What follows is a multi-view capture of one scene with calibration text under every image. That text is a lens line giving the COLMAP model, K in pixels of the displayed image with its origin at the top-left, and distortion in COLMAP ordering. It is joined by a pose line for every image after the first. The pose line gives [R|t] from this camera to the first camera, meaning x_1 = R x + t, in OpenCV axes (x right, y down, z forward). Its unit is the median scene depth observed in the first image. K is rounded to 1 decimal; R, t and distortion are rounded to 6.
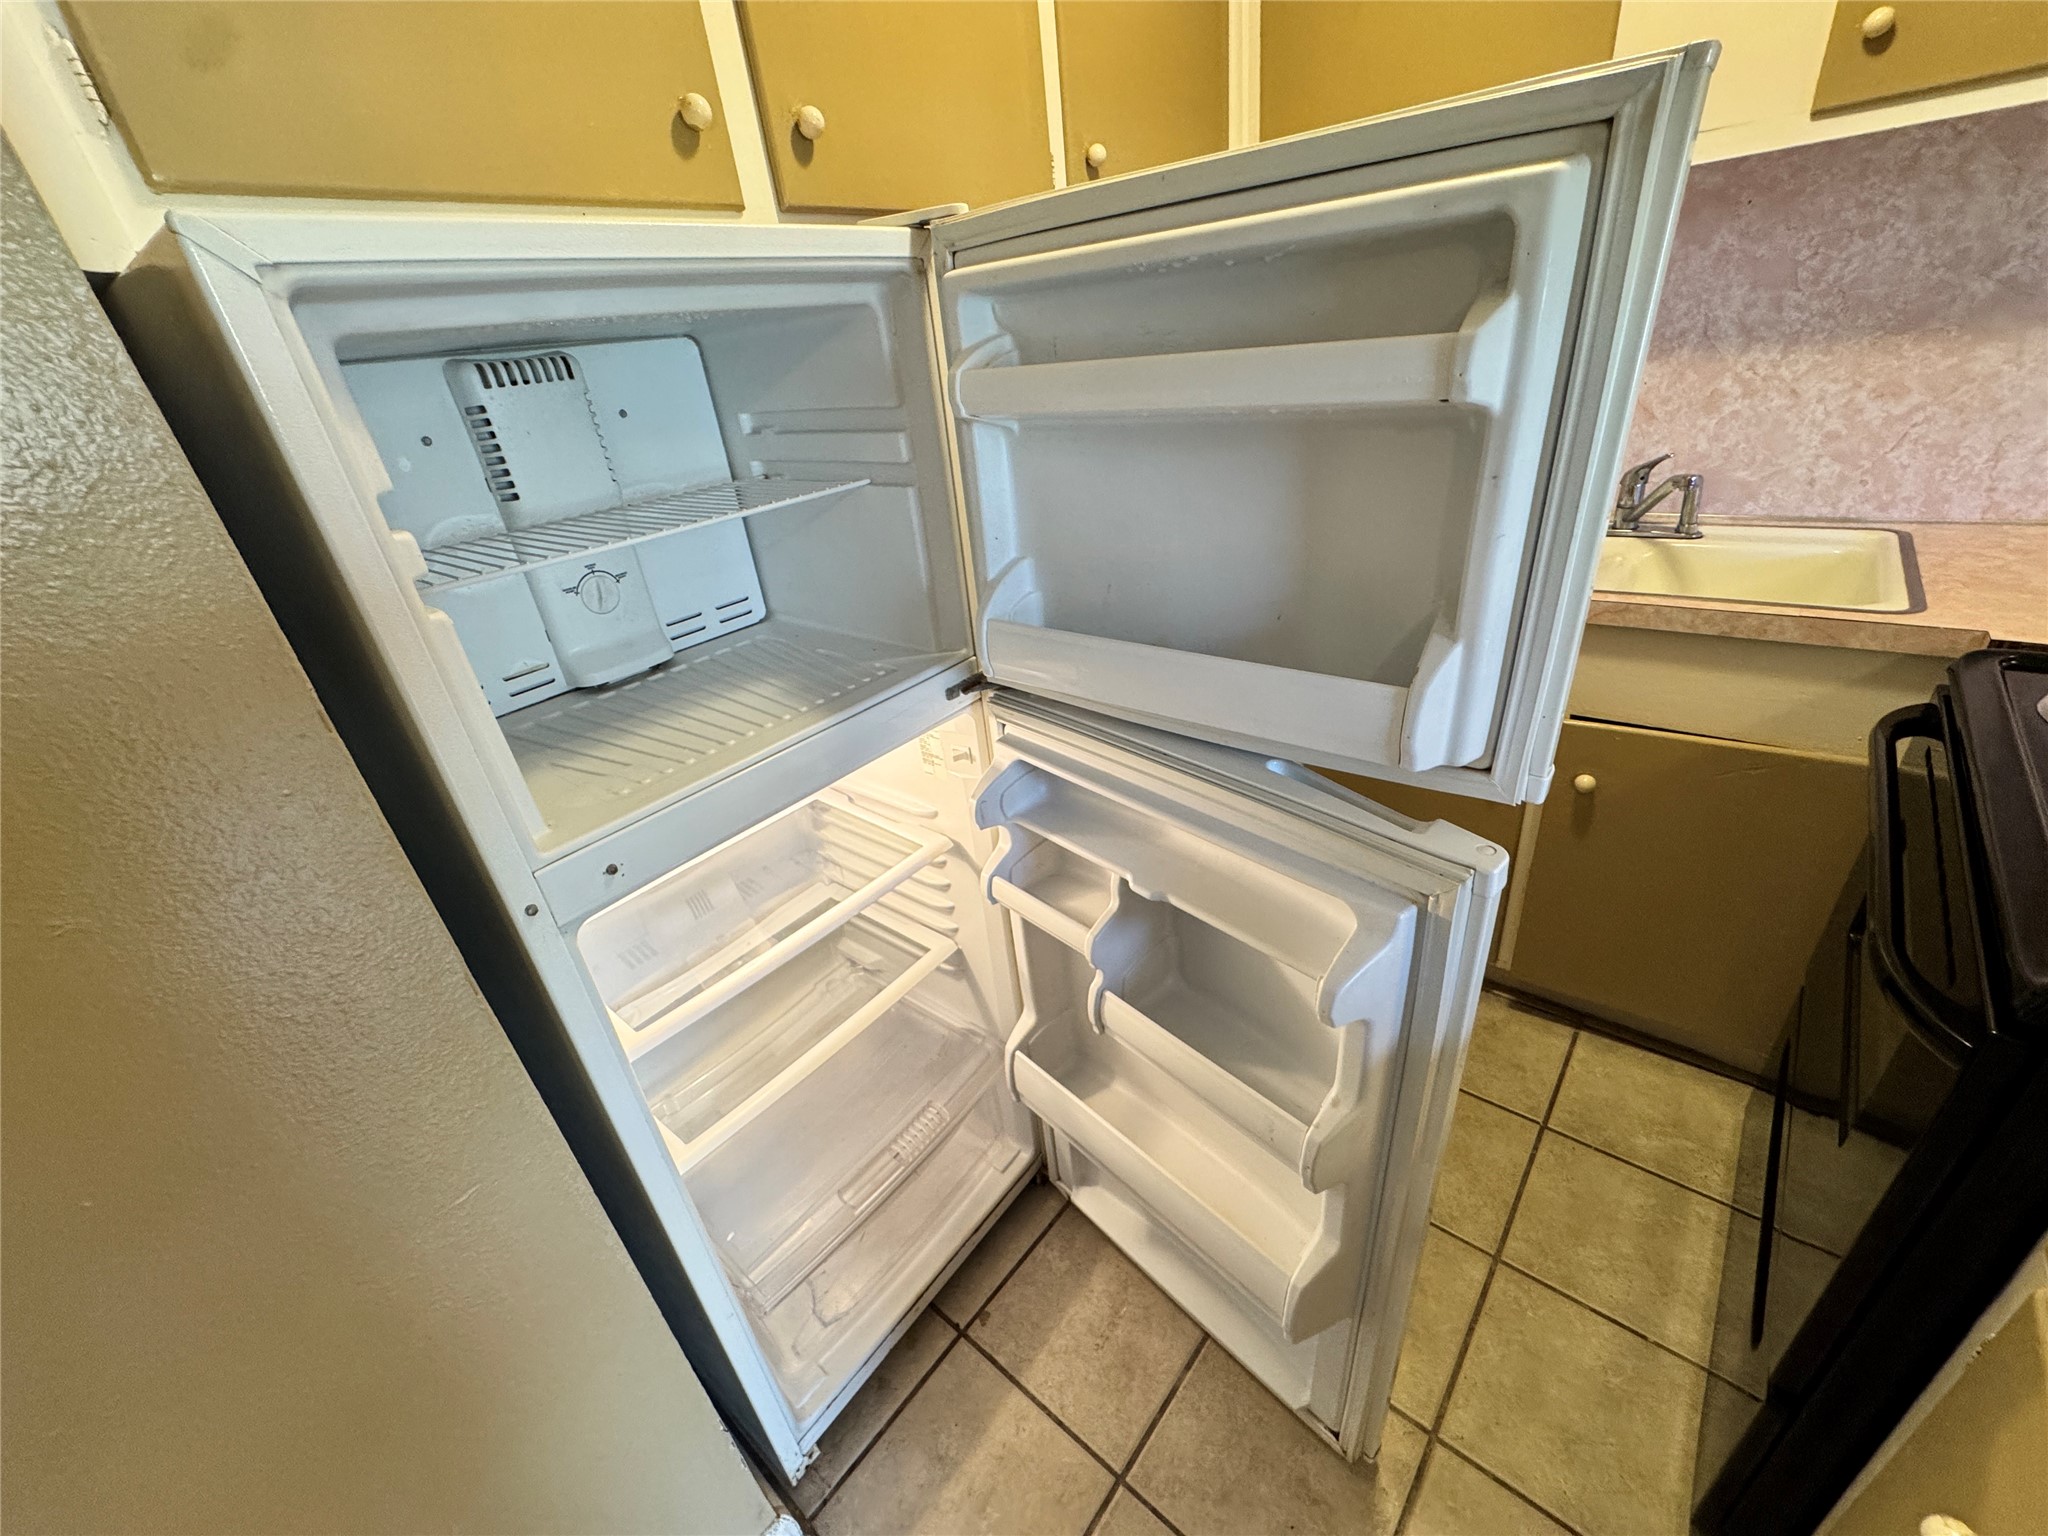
lens RADIAL K [[820.0, 0, 1021.0], [0, 820.0, 770.6], [0, 0, 1]] dist [-0.005395, 0.000547]
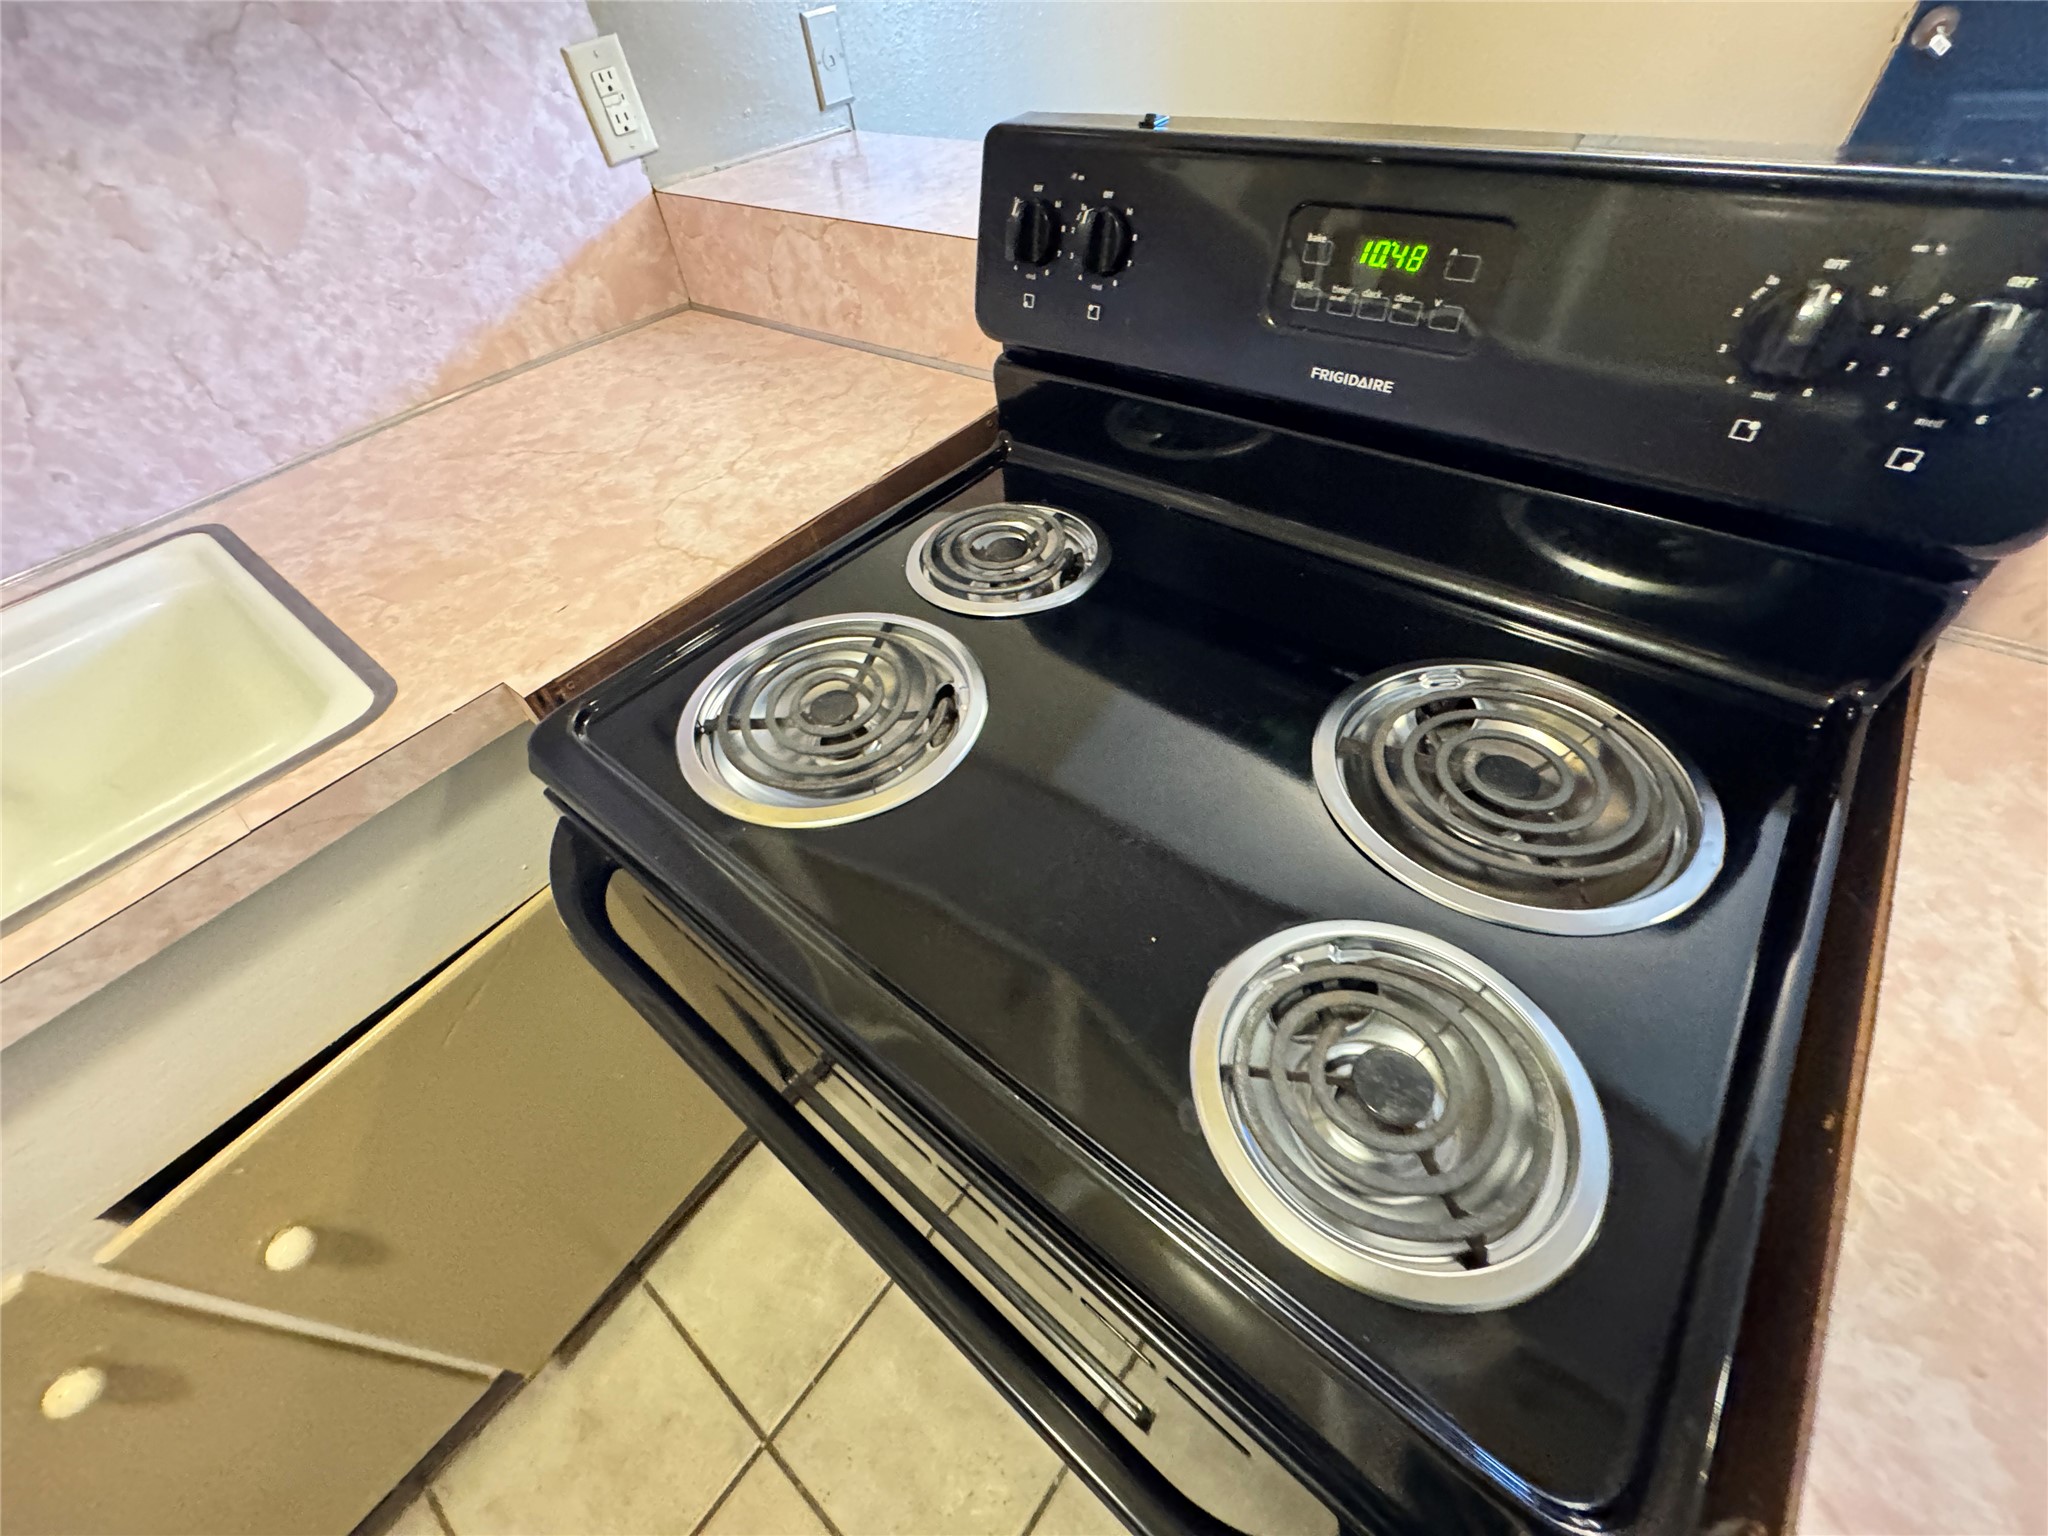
lens RADIAL K [[820.0, 0, 1023.6], [0, 820.0, 771.8], [0, 0, 1]] dist [-0.005395, 0.000547]
pose [[-0.018384, -0.648910, 0.760643, 0.518120], [0.538739, 0.634456, 0.554280, -0.197557], [-0.842272, 0.419978, 0.337930, 0.382001]]
